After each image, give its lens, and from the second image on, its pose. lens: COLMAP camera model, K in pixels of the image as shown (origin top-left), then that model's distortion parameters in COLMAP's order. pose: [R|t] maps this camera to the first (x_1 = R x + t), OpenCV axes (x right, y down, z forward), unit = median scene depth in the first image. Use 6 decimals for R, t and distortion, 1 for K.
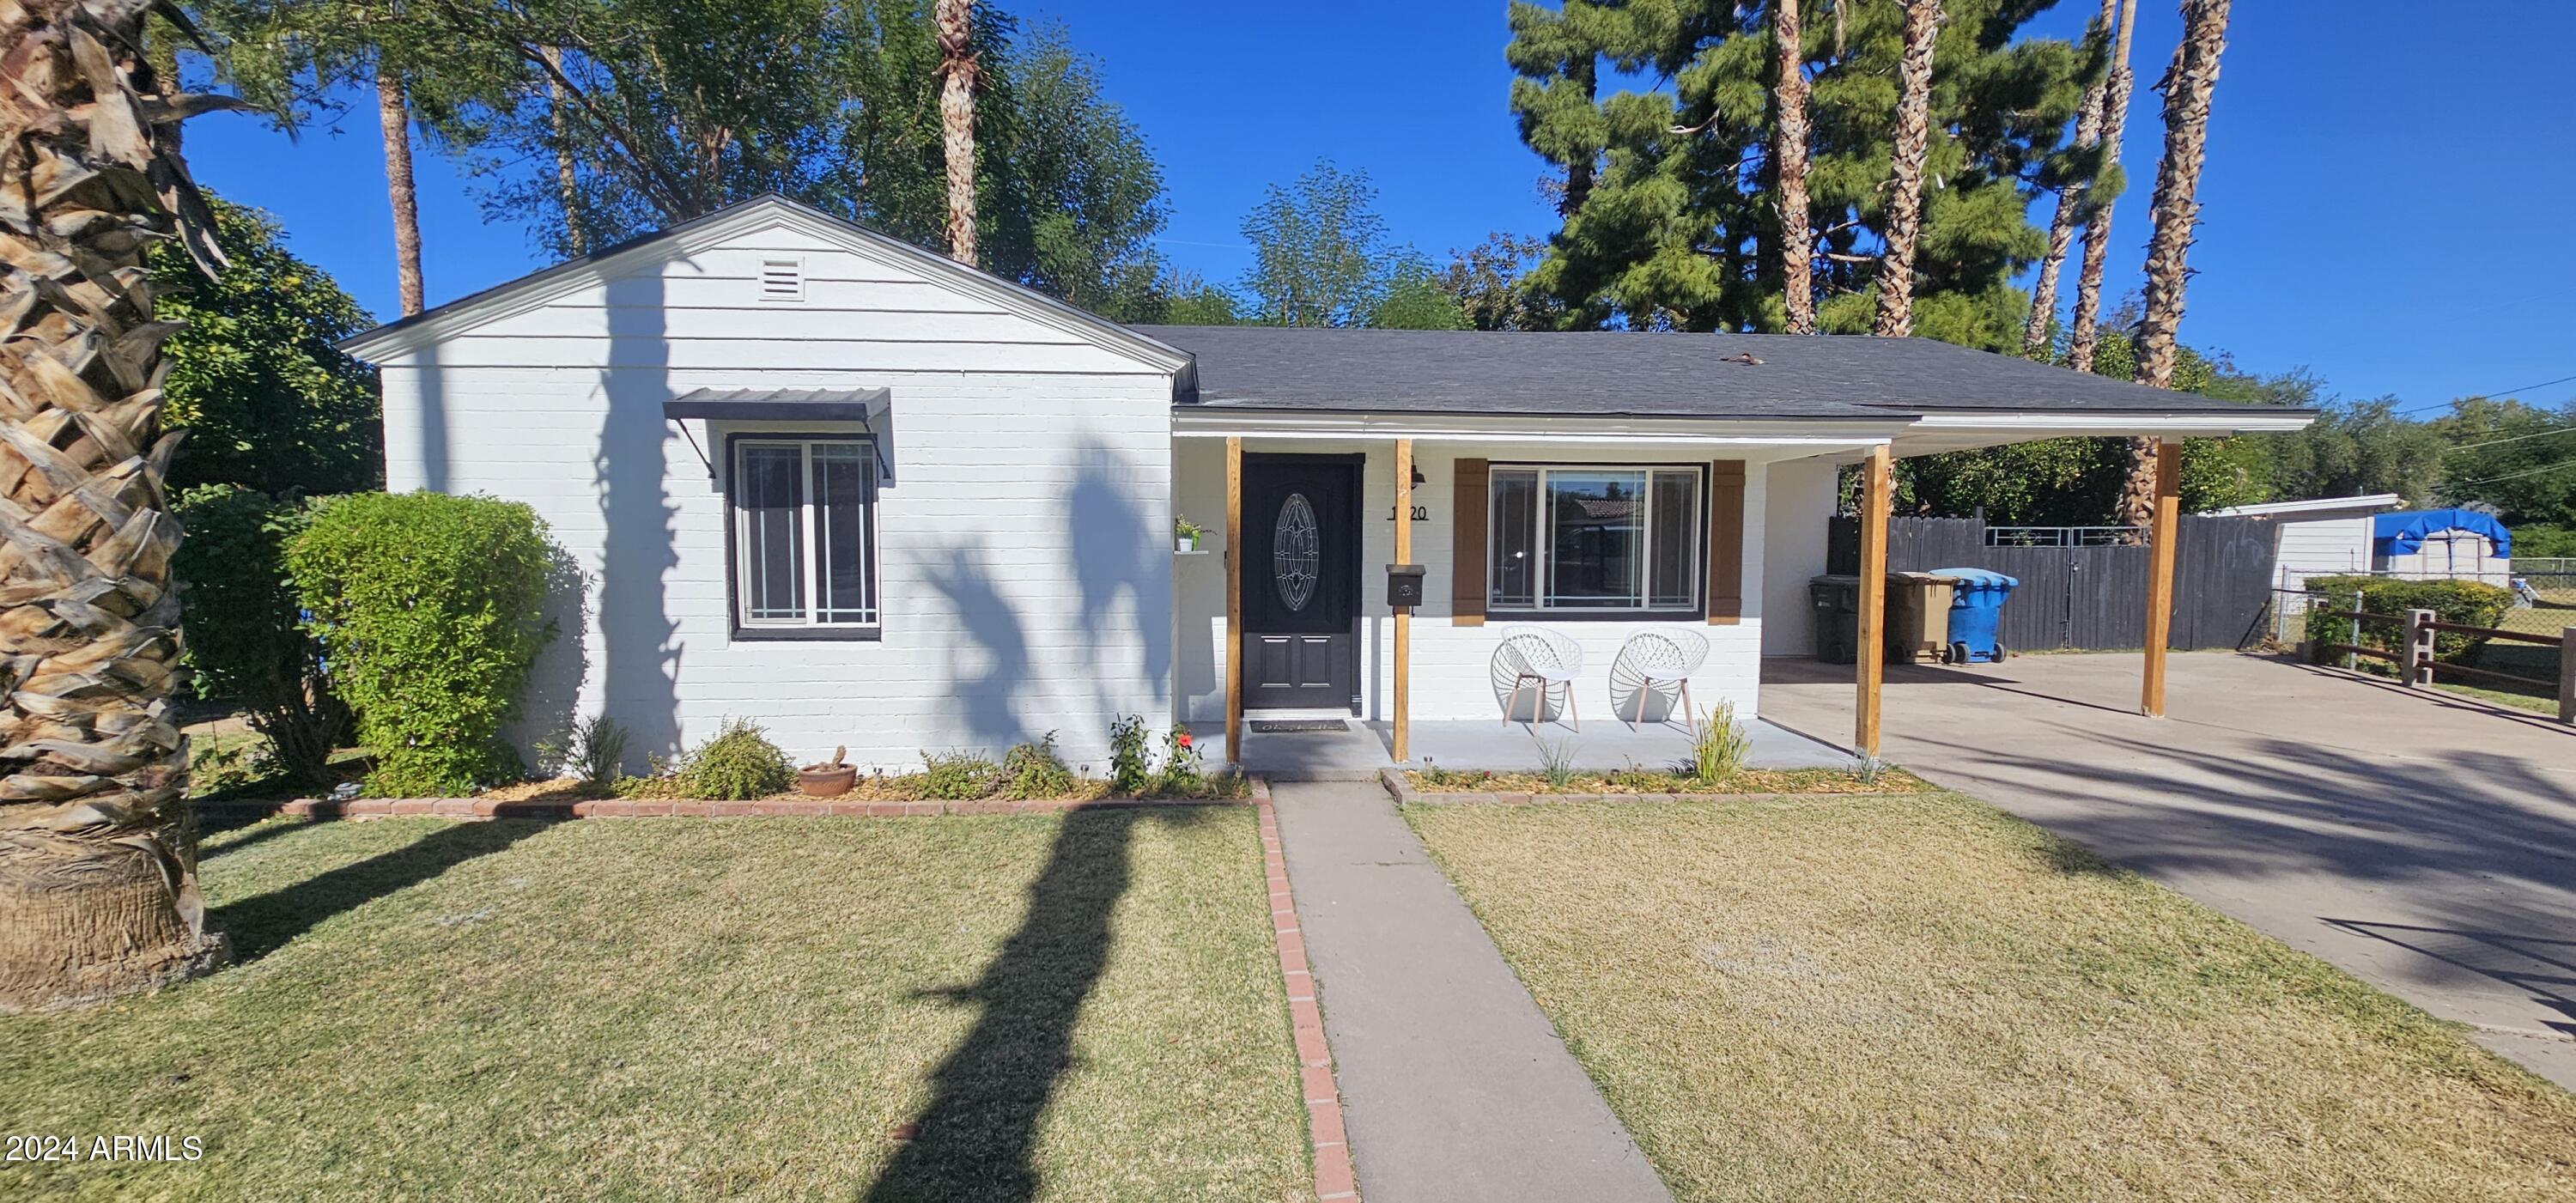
lens RADIAL K [[1068.9, 0, 1288.0], [0, 1068.9, 601.5], [0, 0, 1]] dist [0.000131, -0.000034]
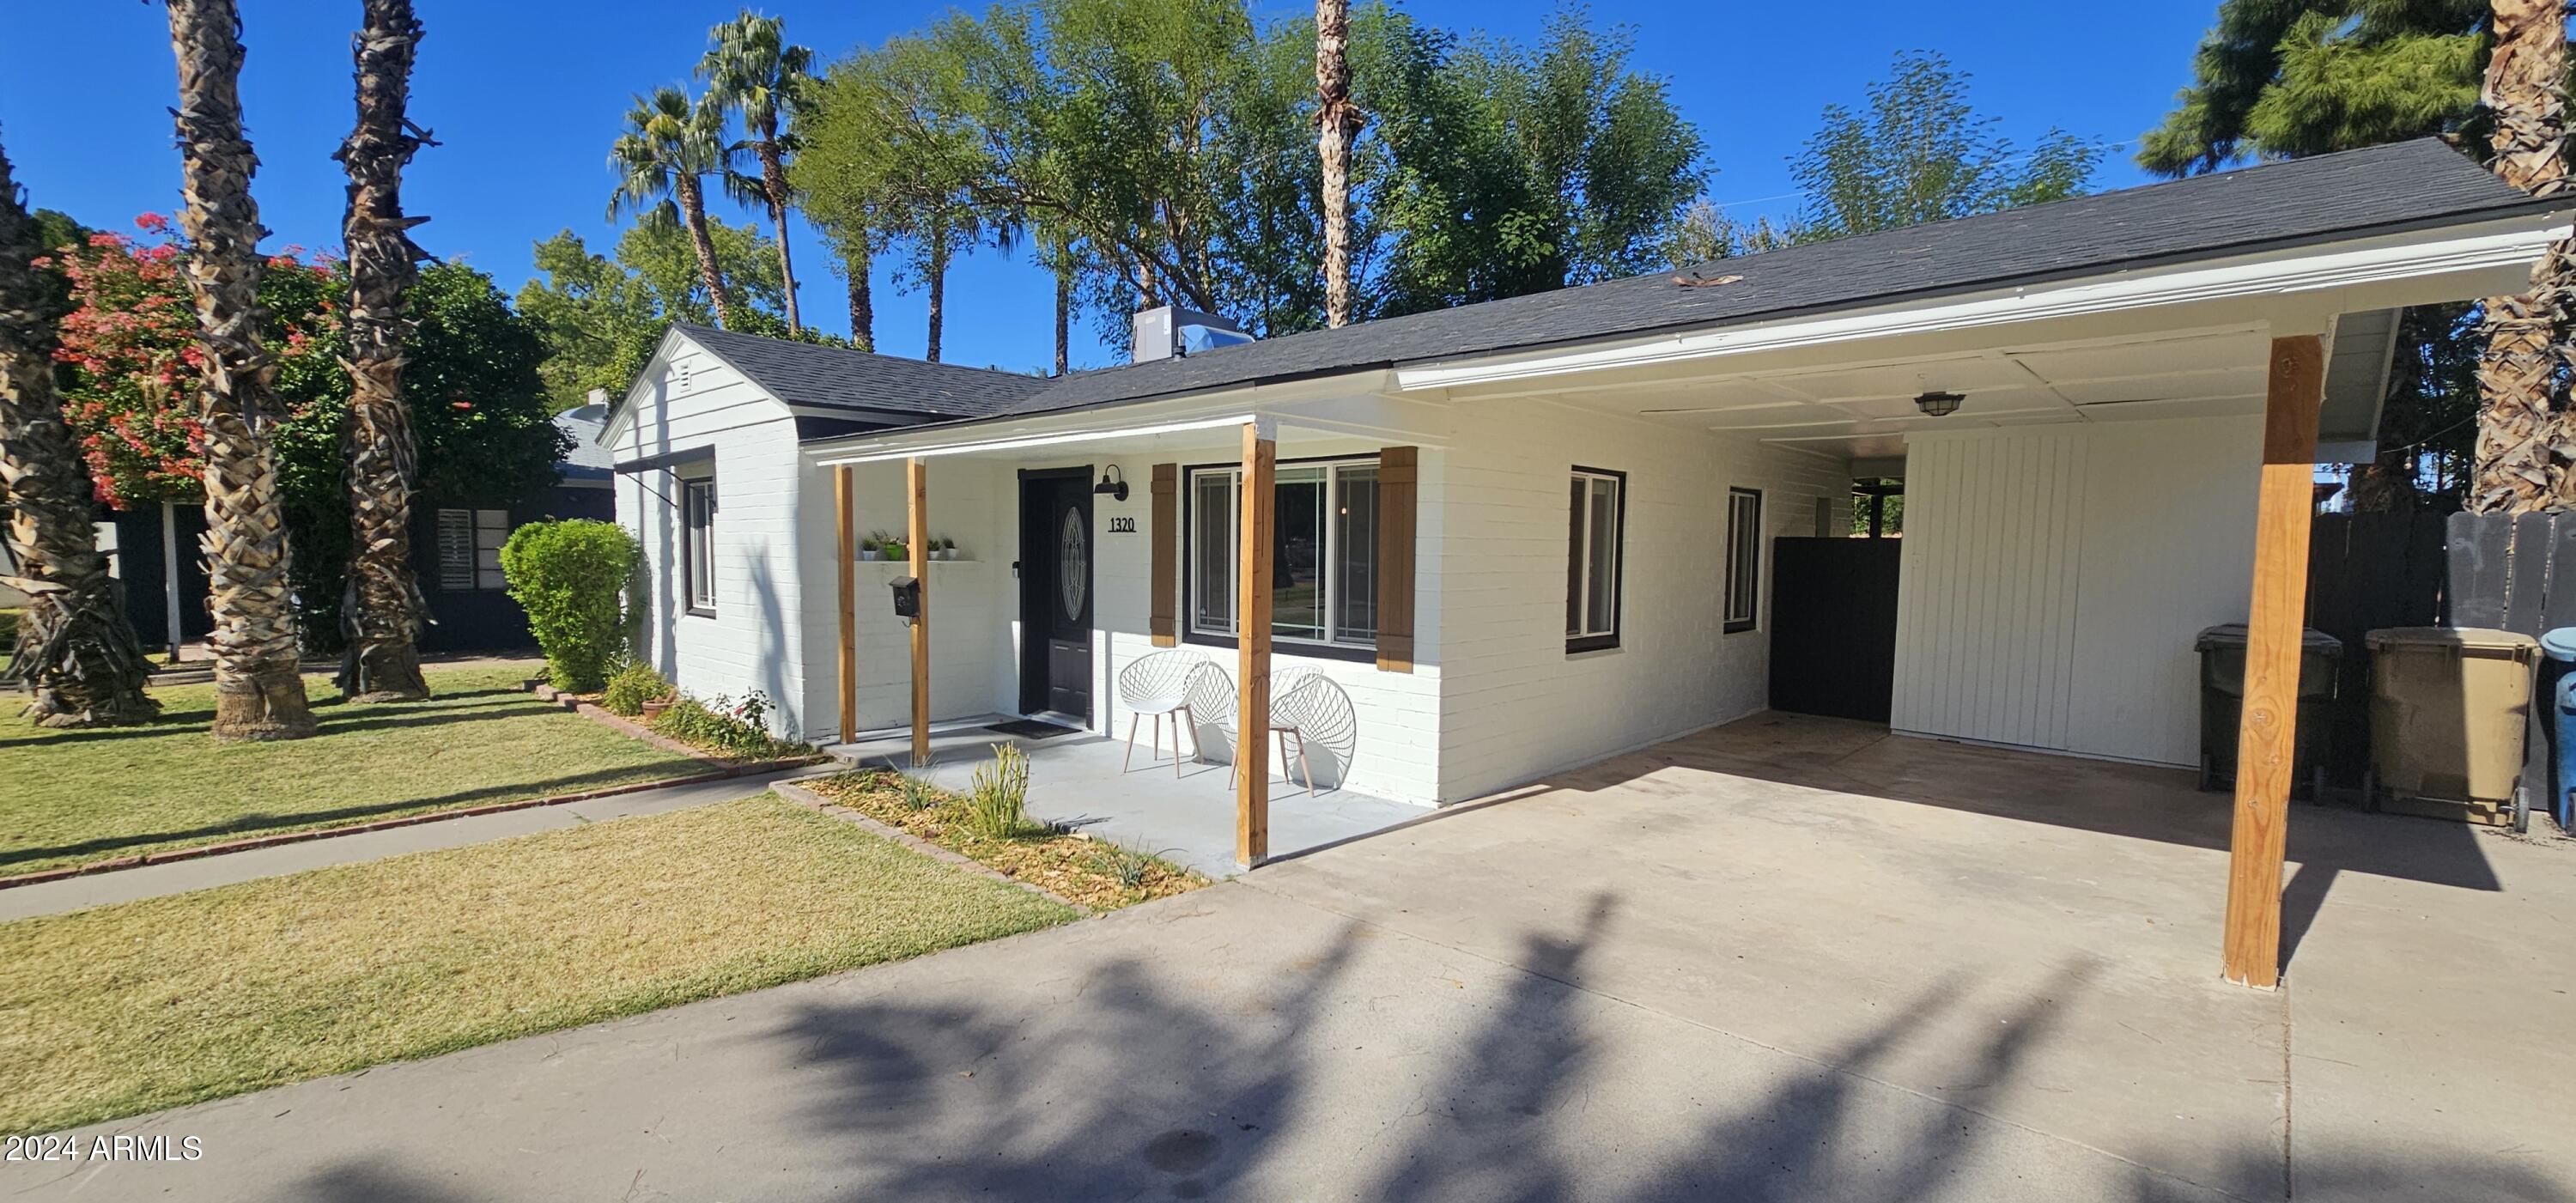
lens RADIAL K [[1068.9, 0, 1288.0], [0, 1068.9, 601.5], [0, 0, 1]] dist [0.000131, -0.000034]
pose [[0.671721, 0.043600, -0.739520, 0.887906], [-0.045065, 0.998823, 0.017955, -0.035702], [0.739432, 0.021265, 0.672895, 0.448643]]
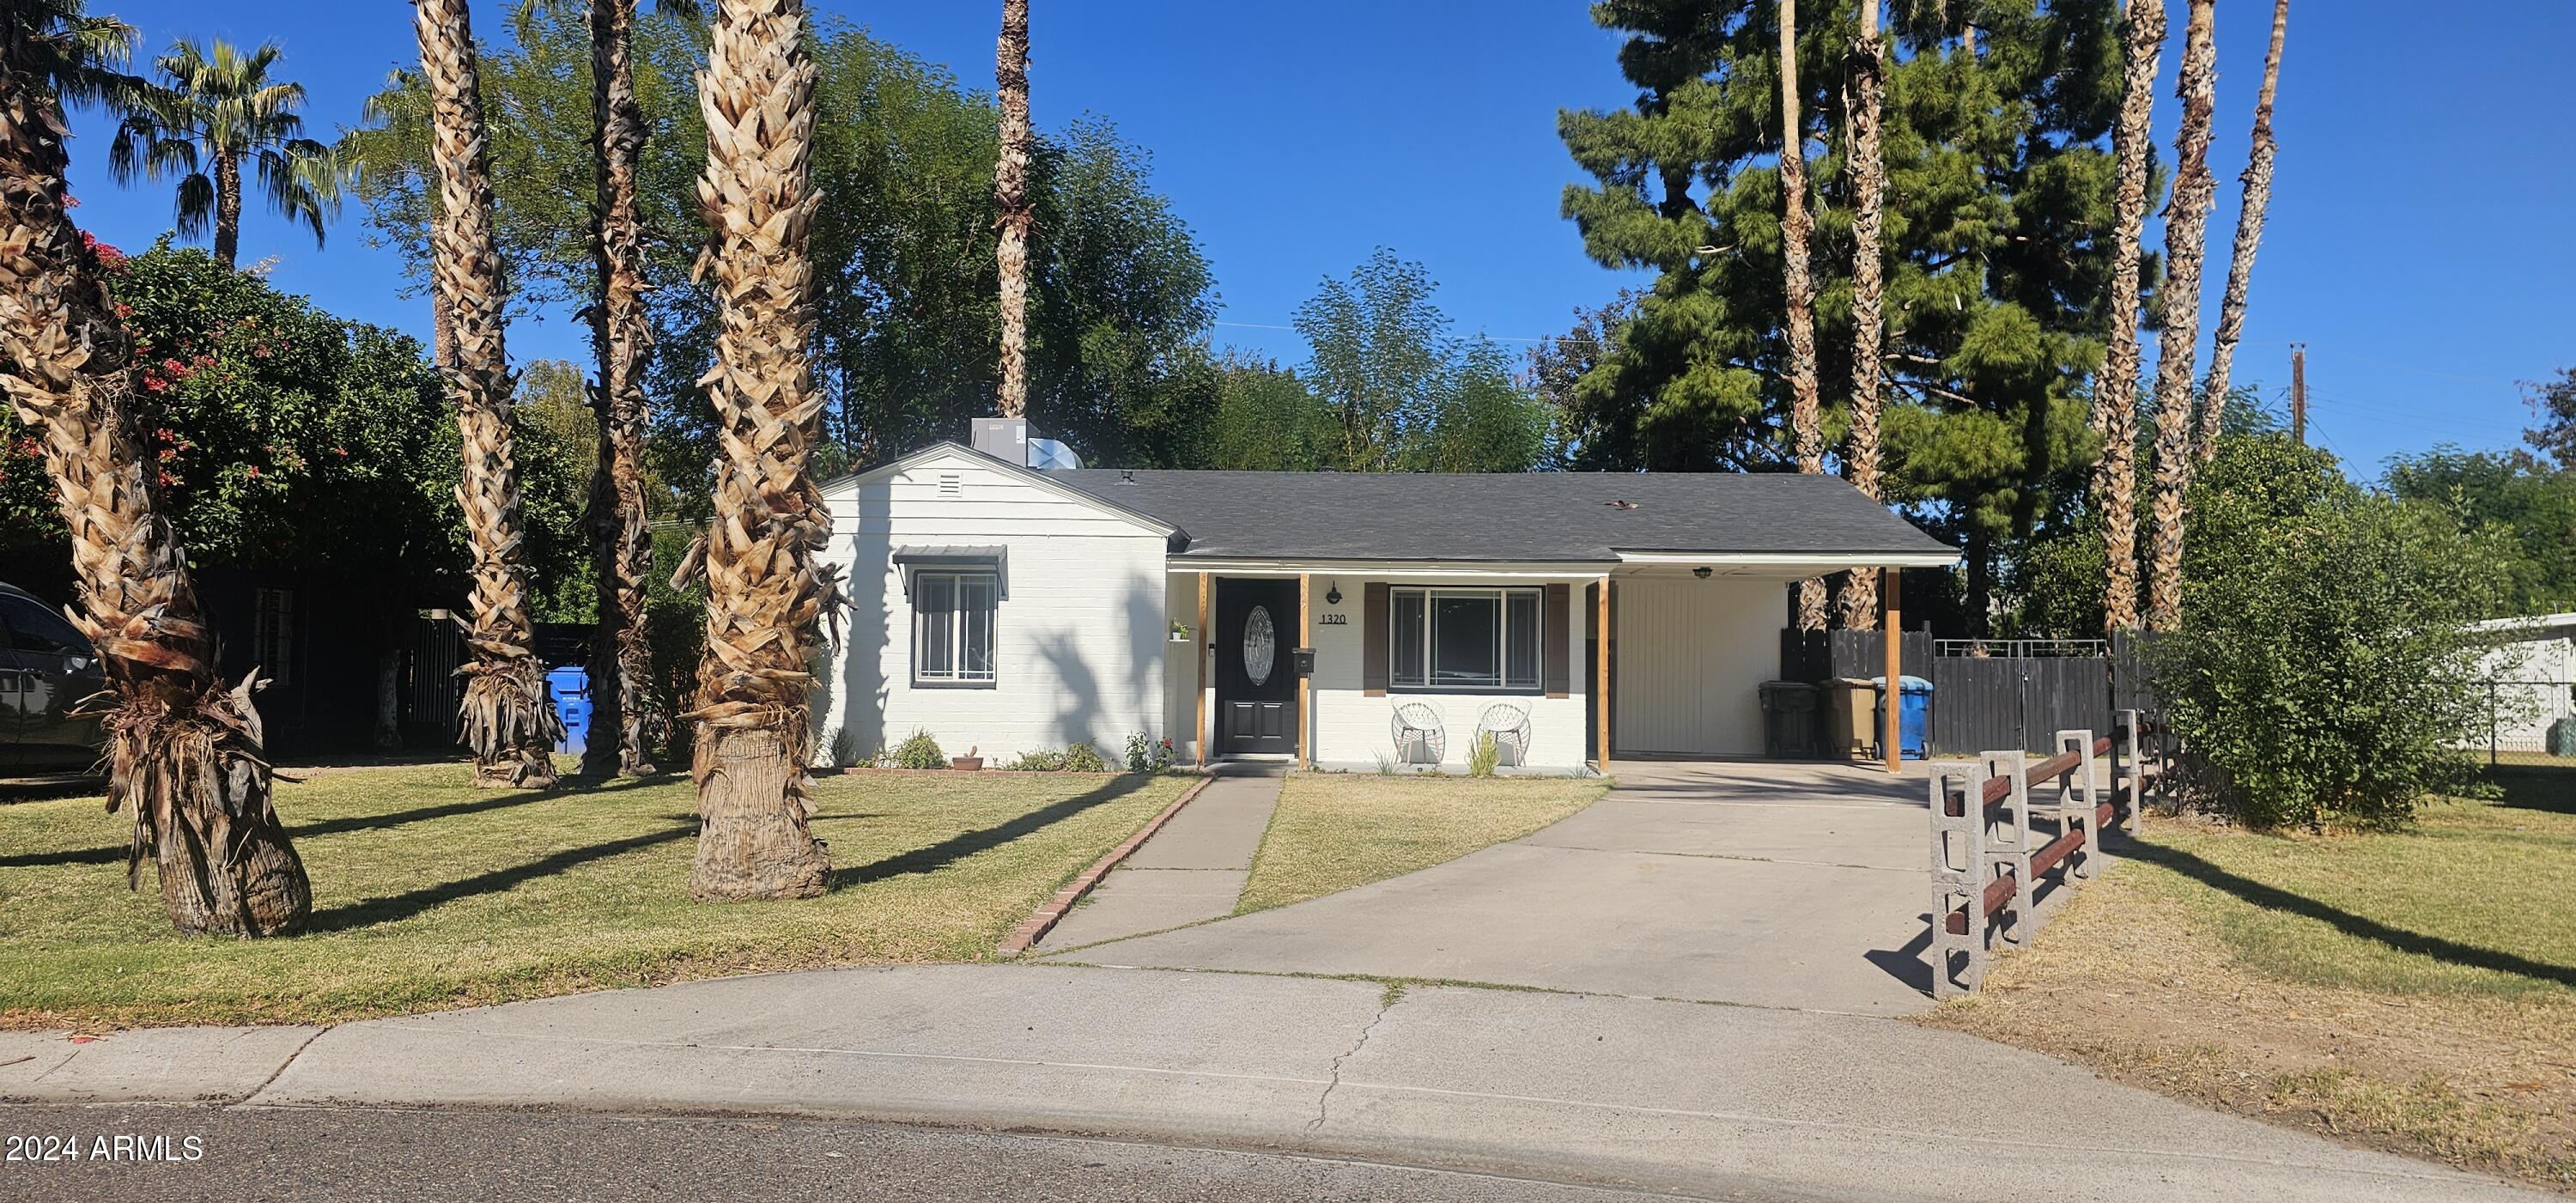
lens RADIAL K [[1822.8, 0, 1299.6], [0, 1822.8, 636.7], [0, 0, 1]] dist [-0.004391, -0.000161]
pose [[0.995748, 0.005042, -0.091981, 0.288546], [-0.012902, 0.996292, -0.085065, 0.150806], [0.091211, 0.085890, 0.992121, -1.449264]]
